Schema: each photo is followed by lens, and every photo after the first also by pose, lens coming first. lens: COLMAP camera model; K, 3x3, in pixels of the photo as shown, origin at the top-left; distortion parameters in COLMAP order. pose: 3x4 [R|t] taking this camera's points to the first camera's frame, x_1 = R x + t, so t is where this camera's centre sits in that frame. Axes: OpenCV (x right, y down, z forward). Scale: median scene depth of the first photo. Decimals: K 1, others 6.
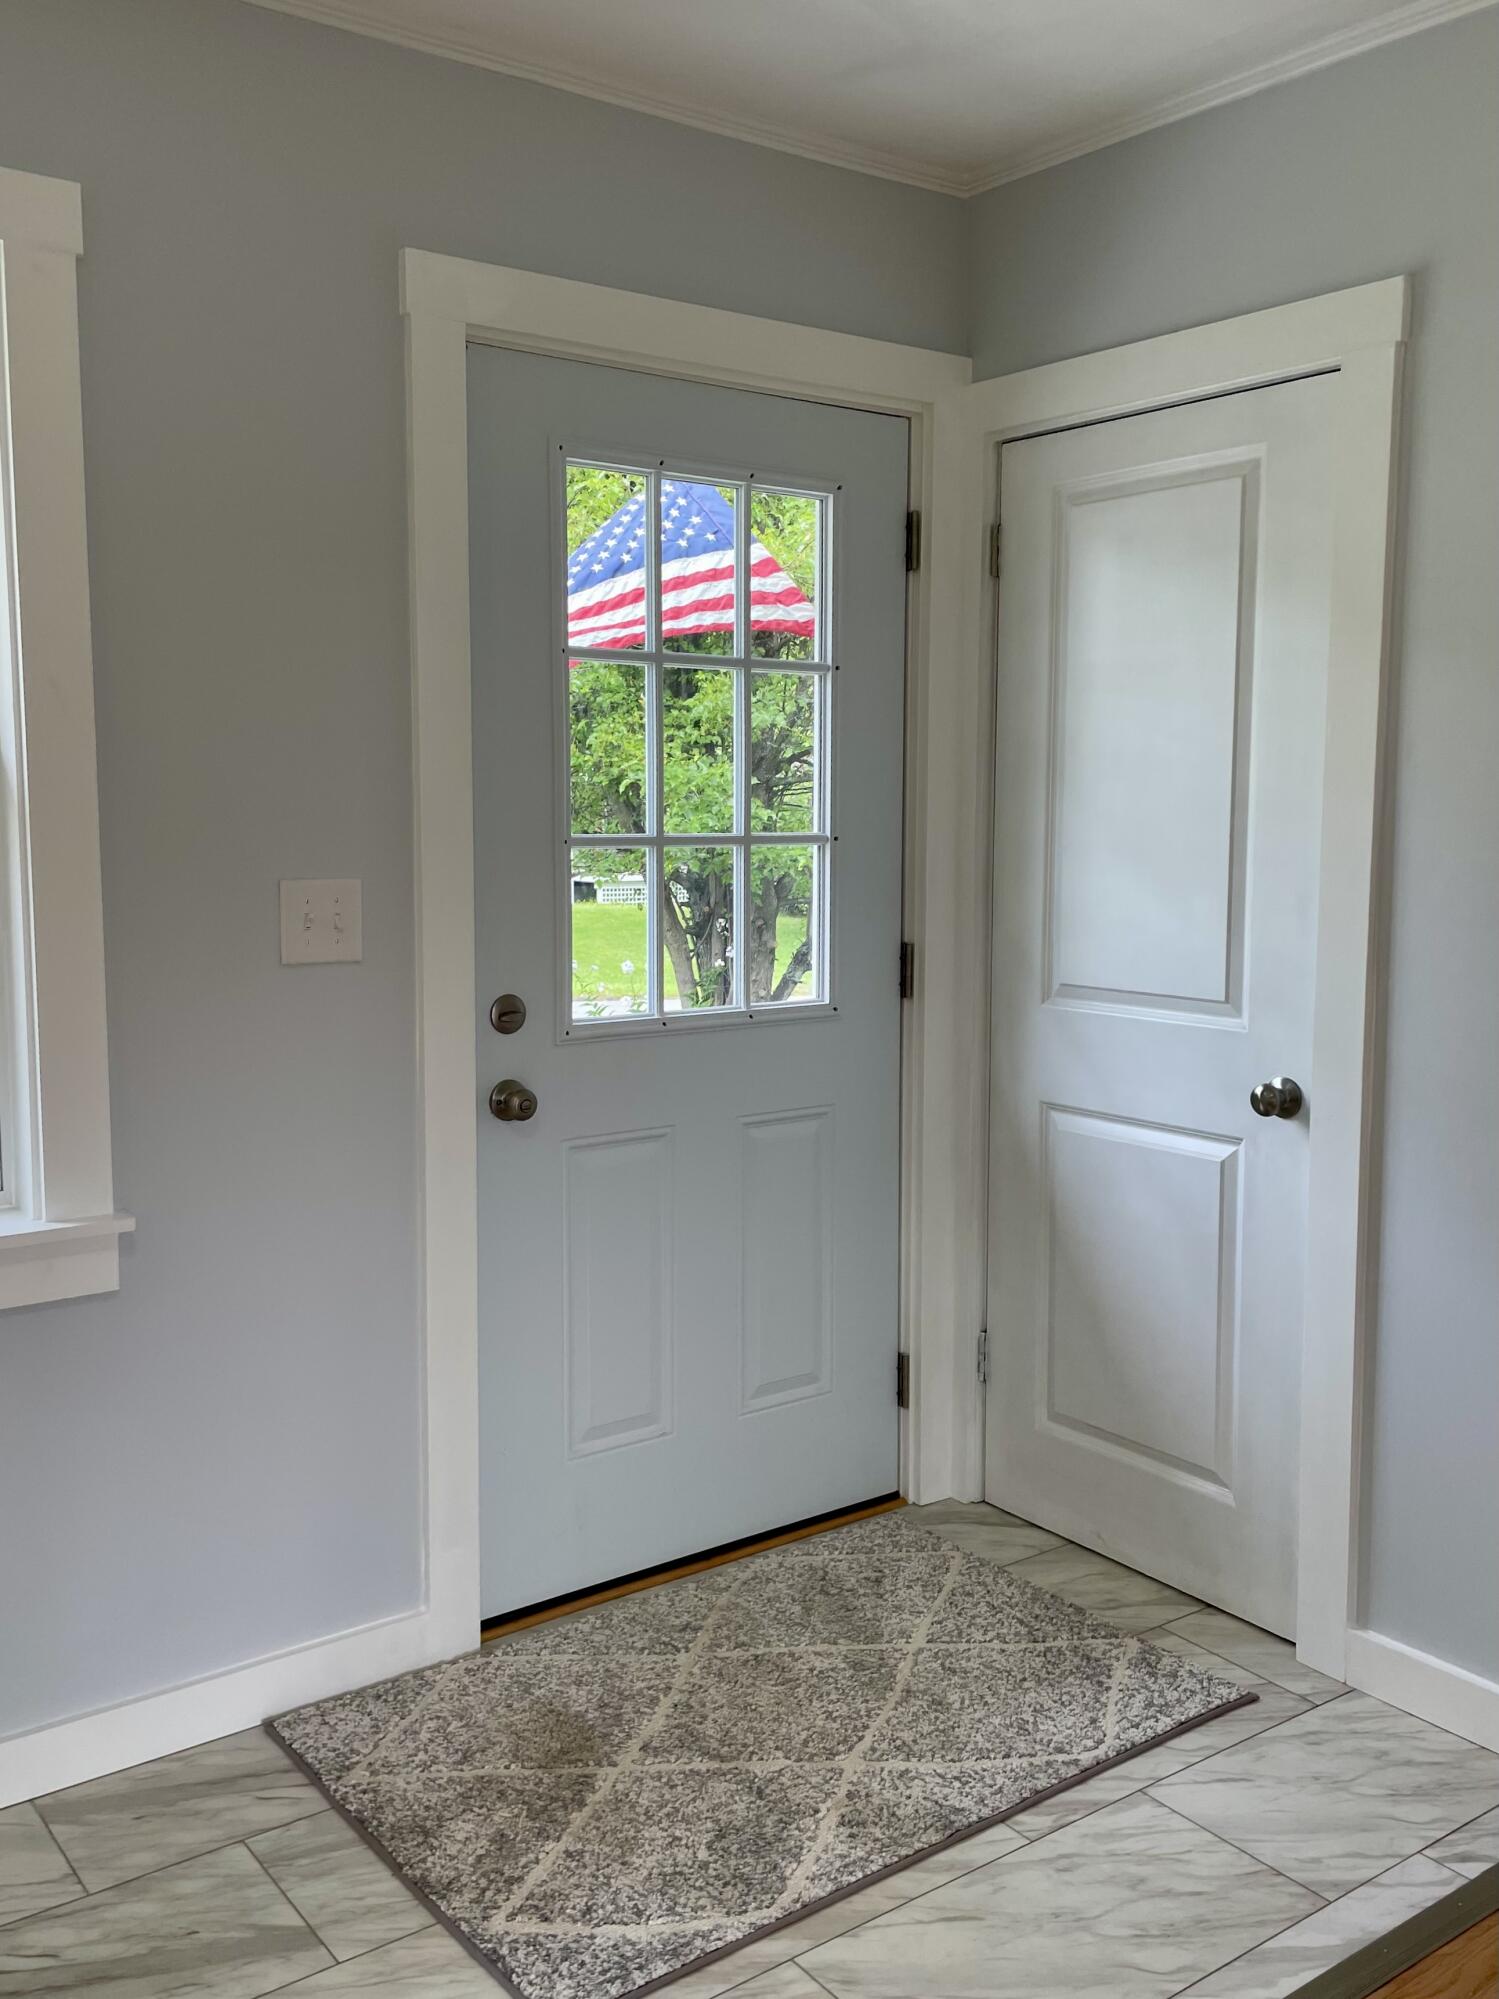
lens RADIAL K [[1784.9, 0, 749.5], [0, 1784.9, 999.5], [0, 0, 1]] dist [0.006056, 0.004879]
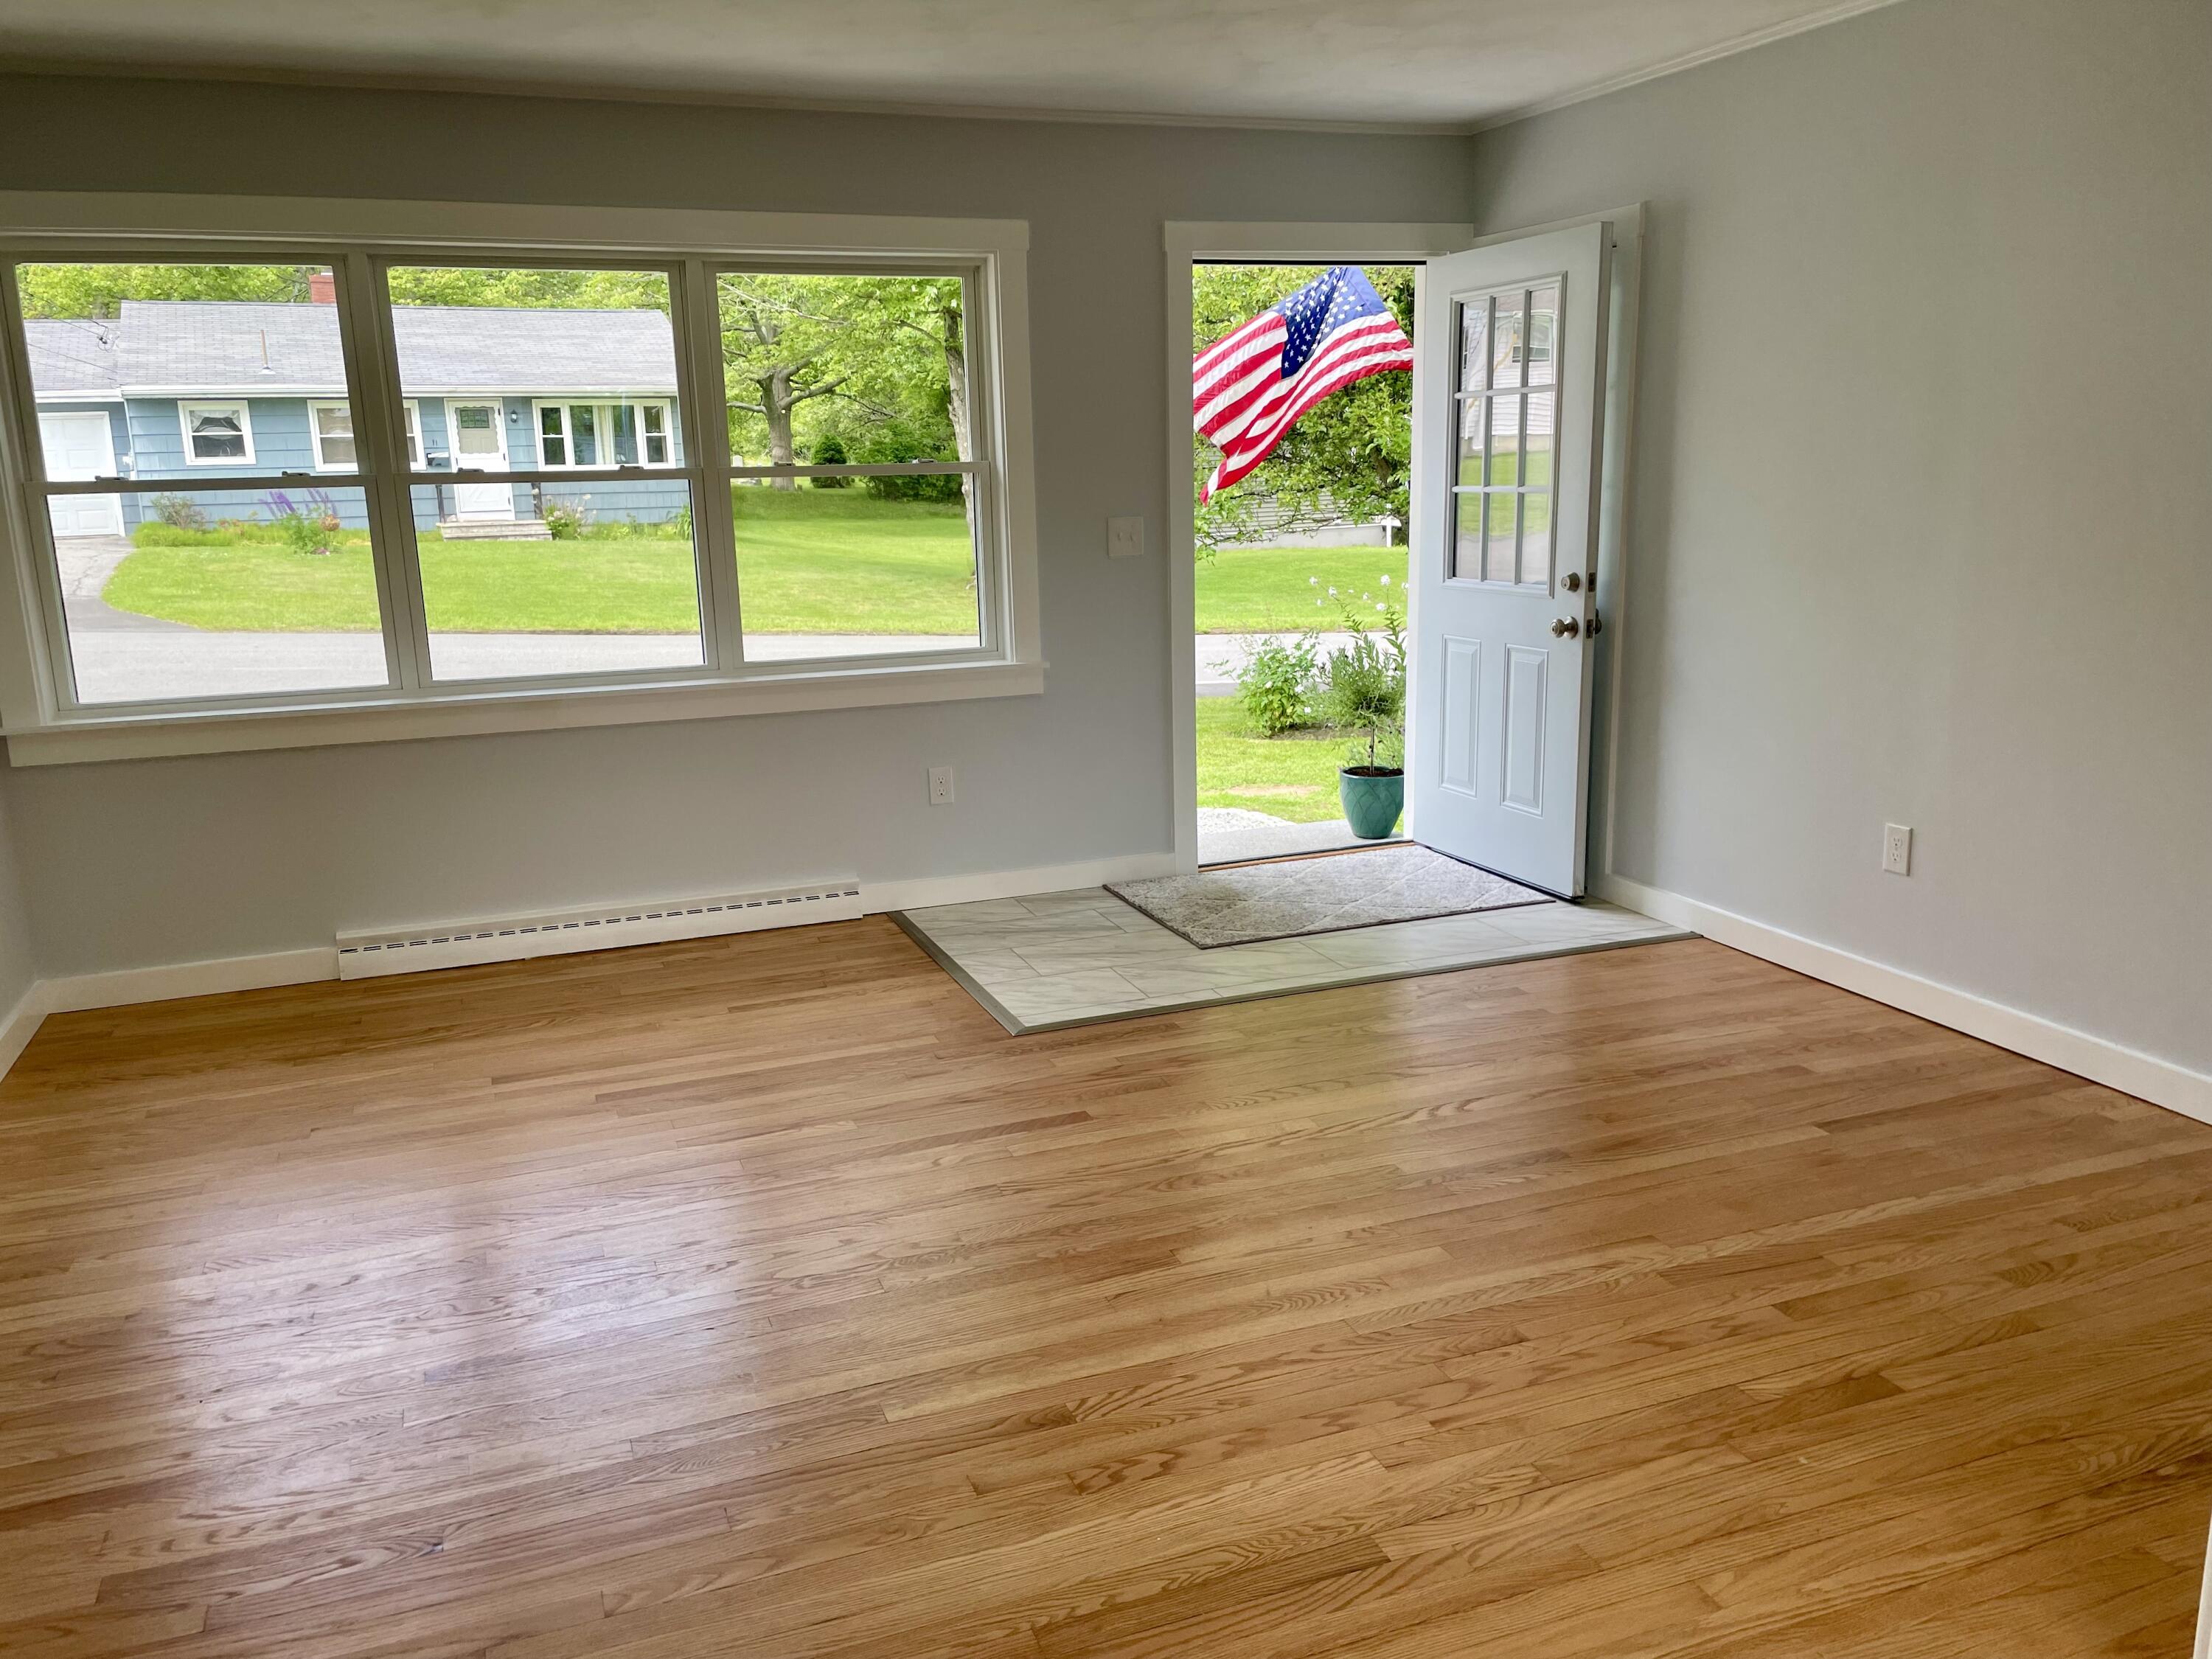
lens RADIAL K [[1679.4, 0, 1088.0], [0, 1679.4, 829.3], [0, 0, 1]] dist [0.099599, -0.113638]
pose [[0.958804, 0.030738, -0.282399, 0.368642], [0.001723, 0.993481, 0.113986, 0.090118], [0.284062, -0.109777, 0.952501, -1.222376]]
